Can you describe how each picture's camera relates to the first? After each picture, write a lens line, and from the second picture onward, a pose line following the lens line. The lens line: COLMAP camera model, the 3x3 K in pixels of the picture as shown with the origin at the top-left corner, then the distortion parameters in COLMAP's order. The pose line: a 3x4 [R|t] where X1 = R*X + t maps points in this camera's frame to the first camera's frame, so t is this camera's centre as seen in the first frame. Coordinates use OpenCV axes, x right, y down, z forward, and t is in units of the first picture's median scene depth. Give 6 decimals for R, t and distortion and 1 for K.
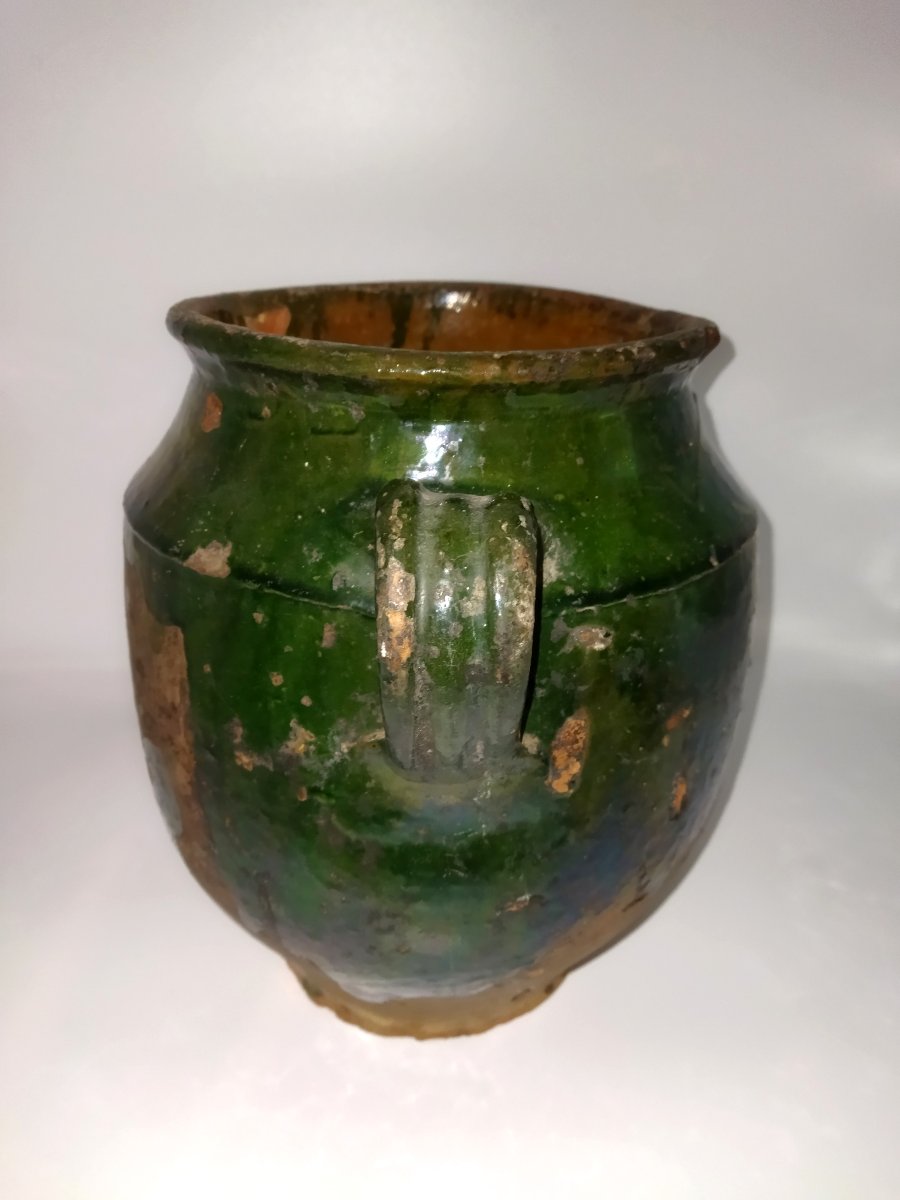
lens RADIAL K [[882.9, 0, 450.0], [0, 882.9, 600.0], [0, 0, 1]] dist [0.081716, -0.005091]
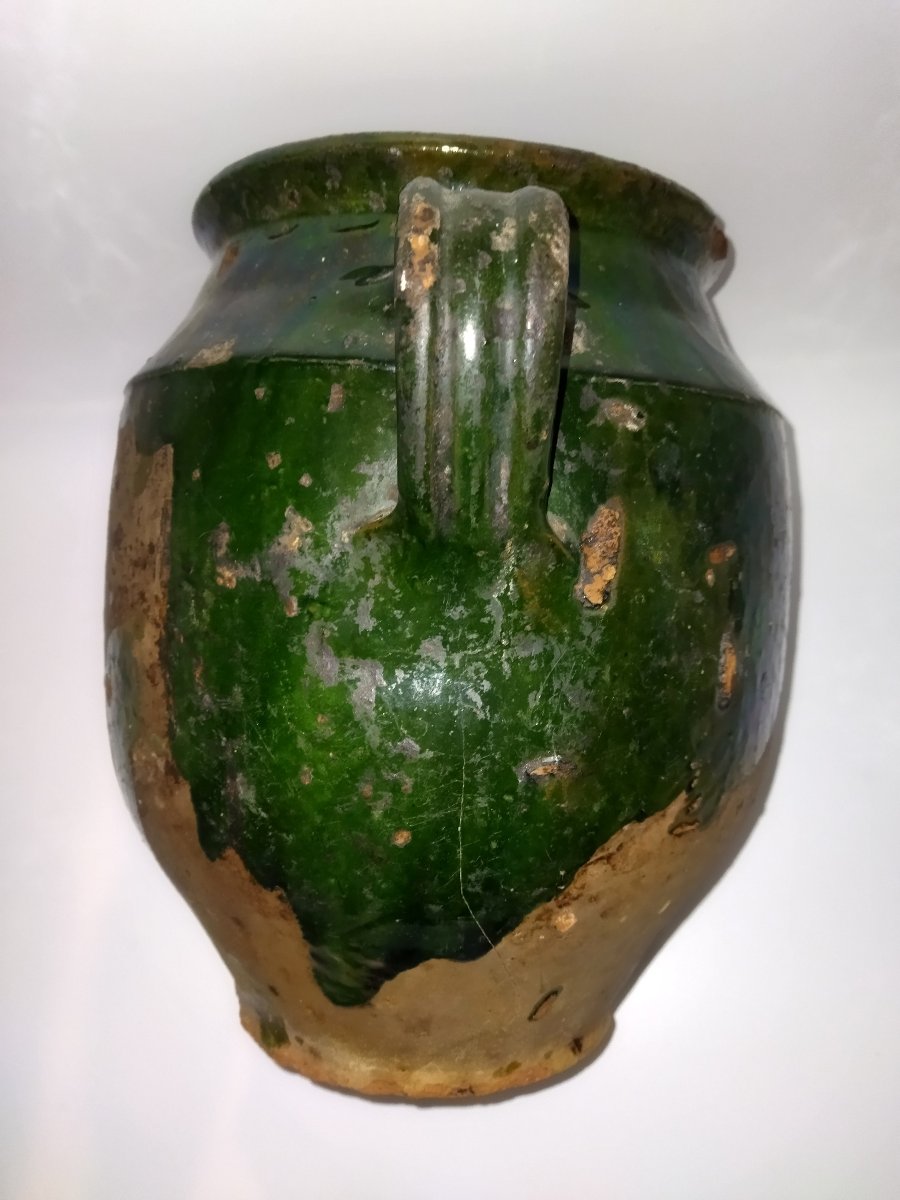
lens RADIAL K [[882.9, 0, 450.0], [0, 882.9, 600.0], [0, 0, 1]] dist [0.081716, -0.005091]
pose [[0.999737, 0.020493, 0.010249, -0.024032], [-0.015482, 0.933918, -0.357152, 0.537846], [-0.016891, 0.356899, 0.933990, 0.208698]]
